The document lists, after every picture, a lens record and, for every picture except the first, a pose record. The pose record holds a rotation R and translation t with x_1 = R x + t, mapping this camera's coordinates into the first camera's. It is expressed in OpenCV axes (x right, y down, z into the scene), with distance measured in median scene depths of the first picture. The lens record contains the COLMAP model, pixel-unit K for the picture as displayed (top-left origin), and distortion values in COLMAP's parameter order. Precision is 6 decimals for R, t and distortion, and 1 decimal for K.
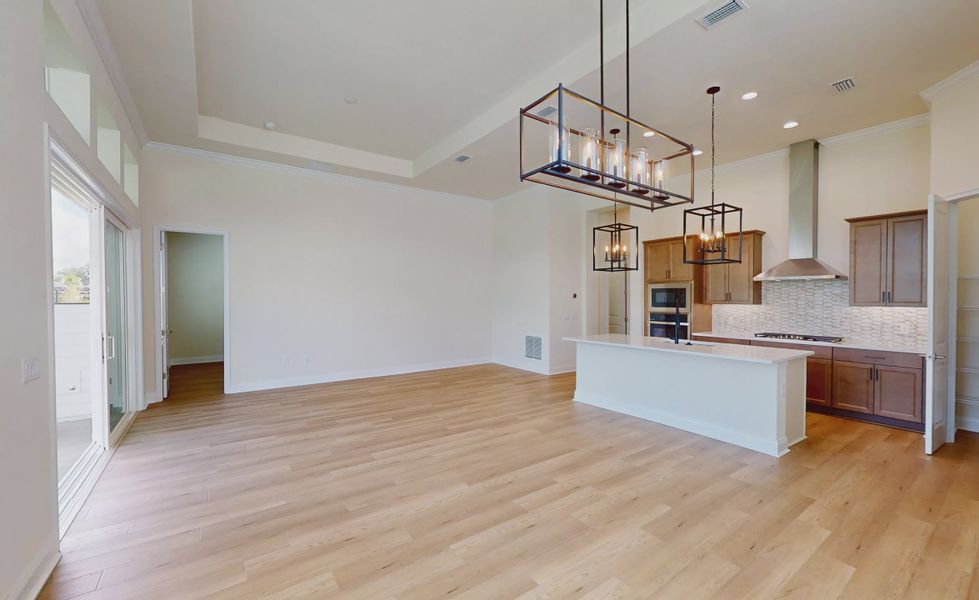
lens RADIAL K [[382.0, 0, 472.7], [0, 382.0, 301.0], [0, 0, 1]] dist [-0.002468, 0.000118]
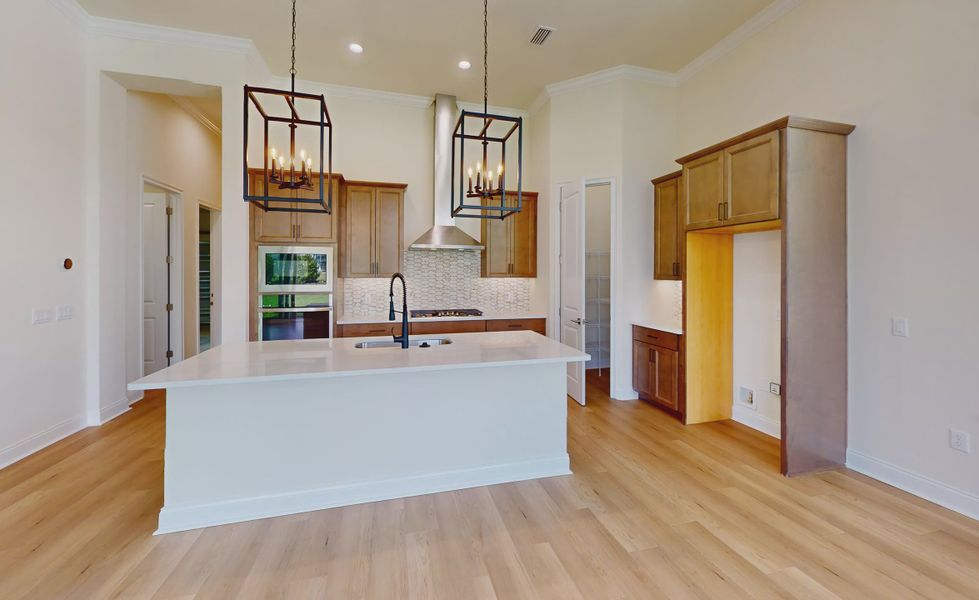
lens RADIAL K [[382.0, 0, 485.2], [0, 382.0, 282.0], [0, 0, 1]] dist [-0.002468, 0.000118]
pose [[0.304529, -0.029956, 0.952032, 0.009127], [0.005582, 0.999544, 0.029666, -0.005558], [-0.952487, -0.003720, 0.304557, 0.690868]]
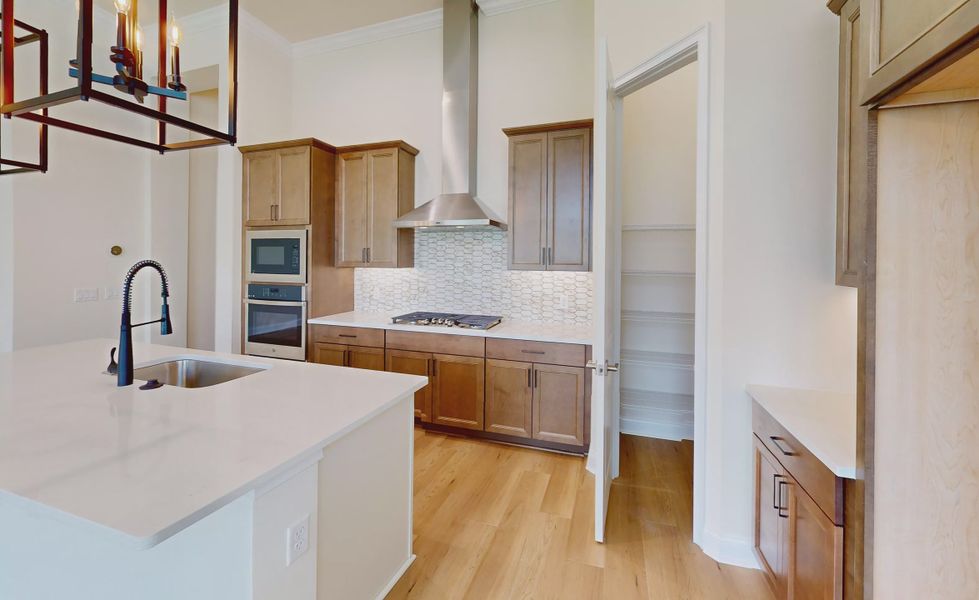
lens RADIAL K [[382.0, 0, 487.8], [0, 382.0, 286.5], [0, 0, 1]] dist [-0.002468, 0.000118]
pose [[0.782488, -0.040708, 0.621334, 0.553476], [-0.000282, 0.997837, 0.065731, -0.001527], [-0.622666, -0.051609, 0.780784, 0.509184]]
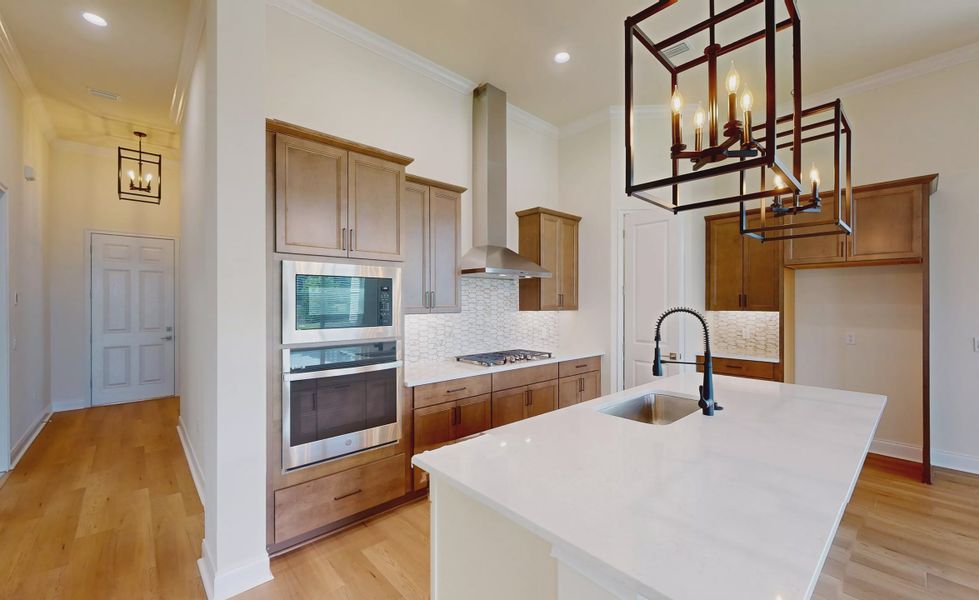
lens RADIAL K [[382.0, 0, 493.2], [0, 382.0, 291.4], [0, 0, 1]] dist [-0.002468, 0.000118]
pose [[-0.165870, 0.025090, 0.985828, 0.156512], [0.008877, 0.999674, -0.023949, -0.011025], [-0.986108, 0.004779, -0.166039, 1.243006]]
